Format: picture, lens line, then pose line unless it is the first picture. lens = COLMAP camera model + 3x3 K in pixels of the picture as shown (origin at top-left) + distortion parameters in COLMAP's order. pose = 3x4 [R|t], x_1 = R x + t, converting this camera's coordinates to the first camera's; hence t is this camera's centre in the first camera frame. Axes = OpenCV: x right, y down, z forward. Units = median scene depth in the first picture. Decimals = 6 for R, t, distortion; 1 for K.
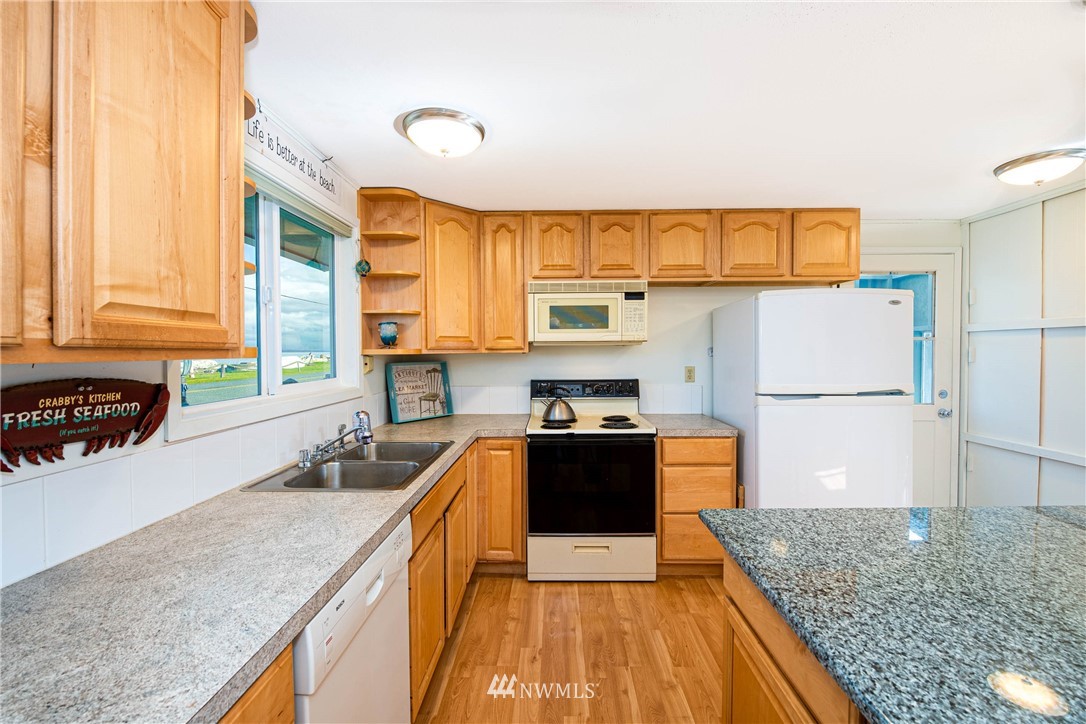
lens RADIAL K [[458.4, 0, 549.8], [0, 458.4, 357.8], [0, 0, 1]] dist [-0.003628, -0.000661]
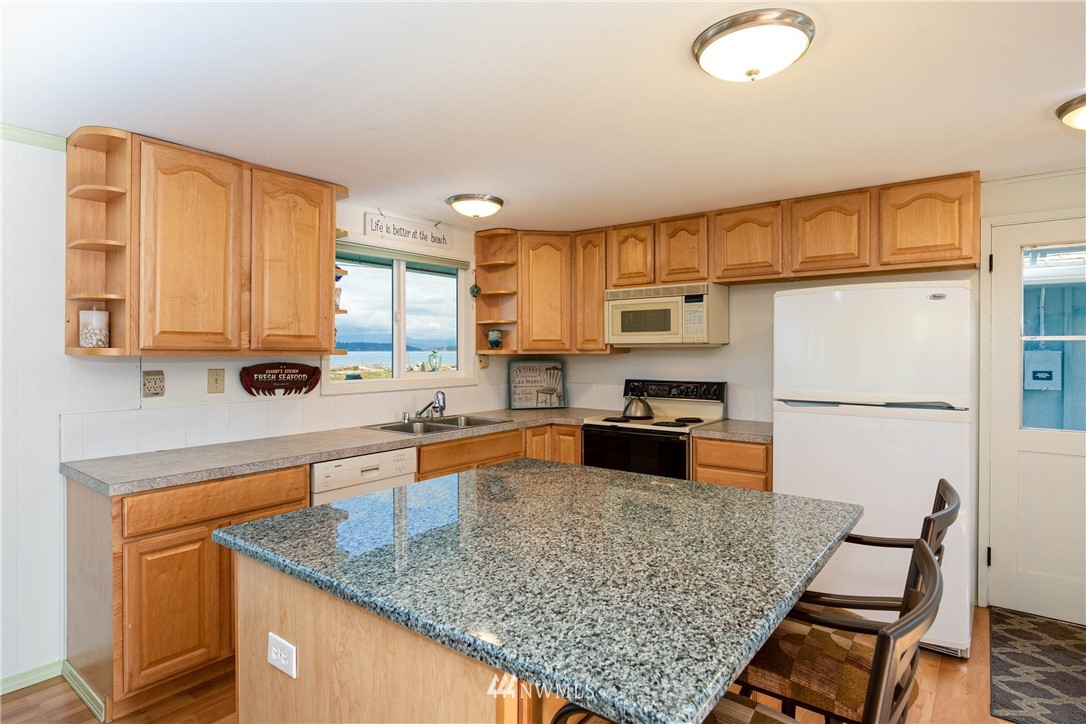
lens RADIAL K [[578.8, 0, 542.3], [0, 578.8, 356.5], [0, 0, 1]] dist [-0.007779, -0.001117]
pose [[0.797535, 0.010924, -0.603174, 0.688875], [-0.013845, 0.999904, -0.000196, -0.002317], [0.603114, 0.008507, 0.797610, -0.220978]]
